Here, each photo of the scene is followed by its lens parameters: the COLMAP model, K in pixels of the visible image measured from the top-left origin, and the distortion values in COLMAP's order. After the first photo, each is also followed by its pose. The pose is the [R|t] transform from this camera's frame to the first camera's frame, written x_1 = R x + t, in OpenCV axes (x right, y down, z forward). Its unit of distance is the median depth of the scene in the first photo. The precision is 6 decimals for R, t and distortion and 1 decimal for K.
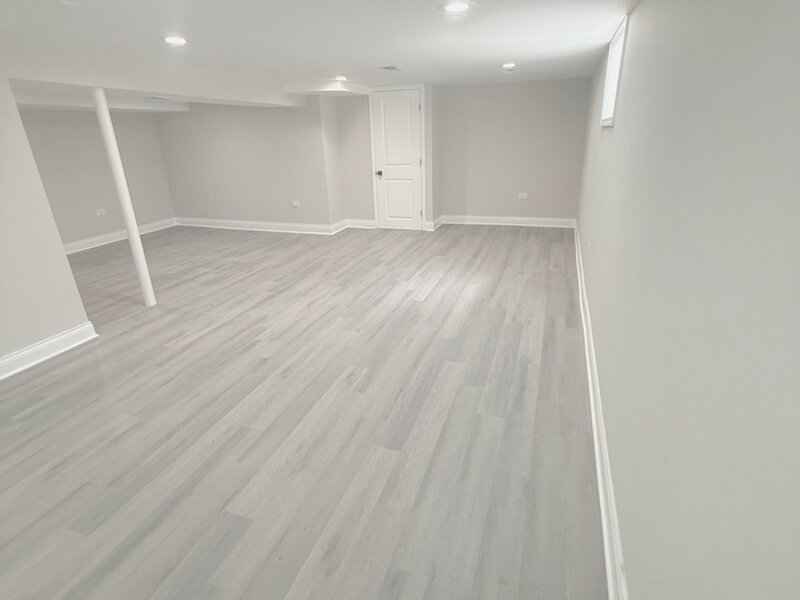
lens RADIAL K [[425.5, 0, 405.8], [0, 425.5, 296.0], [0, 0, 1]] dist [0.000998, -0.000888]
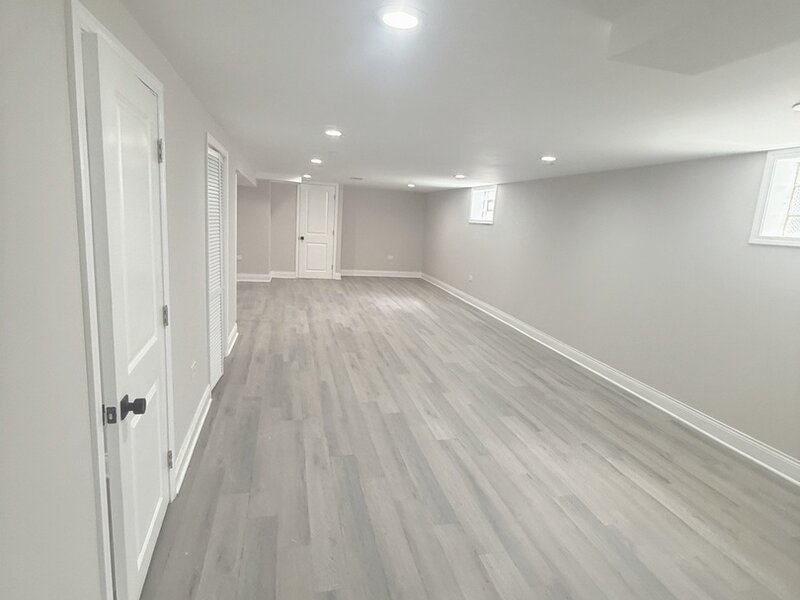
lens RADIAL K [[425.5, 0, 399.3], [0, 425.5, 299.2], [0, 0, 1]] dist [0.000998, -0.000888]
pose [[0.826495, -0.020507, 0.562570, -0.784777], [0.112754, 0.985116, -0.129742, 0.164940], [-0.551536, 0.170663, 0.816506, -0.367062]]
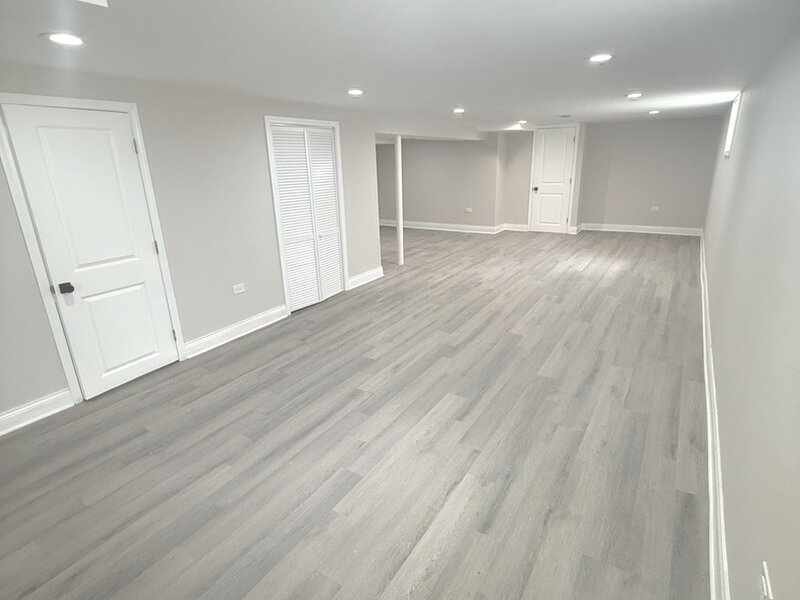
lens RADIAL K [[425.5, 0, 402.8], [0, 425.5, 299.4], [0, 0, 1]] dist [0.000998, -0.000888]
pose [[0.969876, 0.075817, -0.231500, -0.174635], [-0.085556, 0.995810, -0.032306, 0.173461], [0.228081, 0.051139, 0.972298, -0.478258]]
